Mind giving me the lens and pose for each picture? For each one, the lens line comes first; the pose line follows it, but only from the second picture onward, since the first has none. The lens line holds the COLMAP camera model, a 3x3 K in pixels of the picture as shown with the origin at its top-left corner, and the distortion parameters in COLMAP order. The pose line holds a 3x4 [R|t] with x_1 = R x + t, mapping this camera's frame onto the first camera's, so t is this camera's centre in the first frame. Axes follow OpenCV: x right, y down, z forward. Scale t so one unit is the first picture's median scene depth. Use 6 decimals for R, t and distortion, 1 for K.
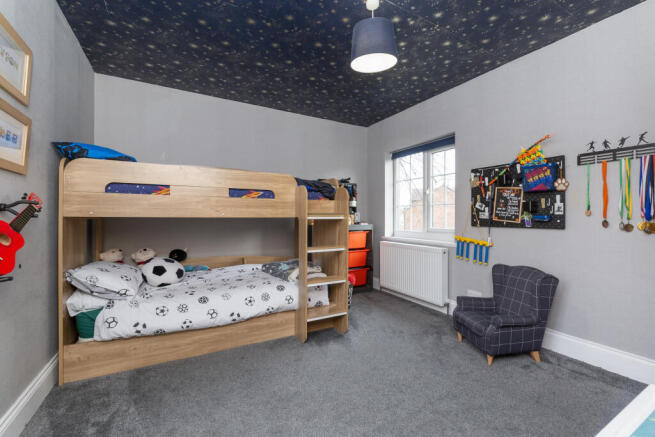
lens RADIAL K [[282.5, 0, 329.3], [0, 282.5, 216.1], [0, 0, 1]] dist [0.000380, -0.000821]
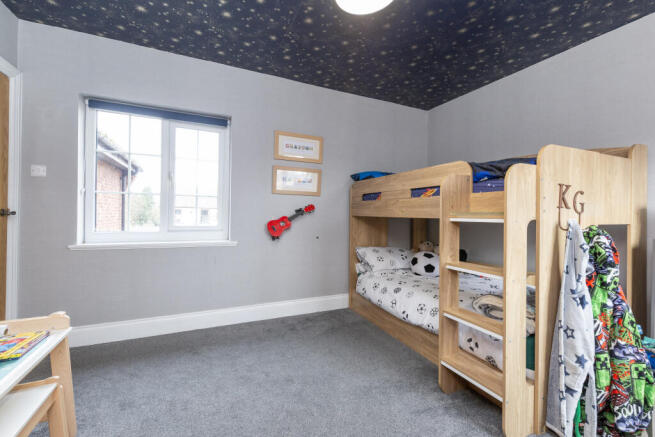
lens RADIAL K [[282.5, 0, 330.5], [0, 282.5, 215.3], [0, 0, 1]] dist [0.000380, -0.000821]
pose [[-0.078422, -0.000213, -0.996920, 0.675721], [-0.017507, 0.999846, 0.001163, 0.000520], [0.996767, 0.017544, -0.078413, 0.786122]]
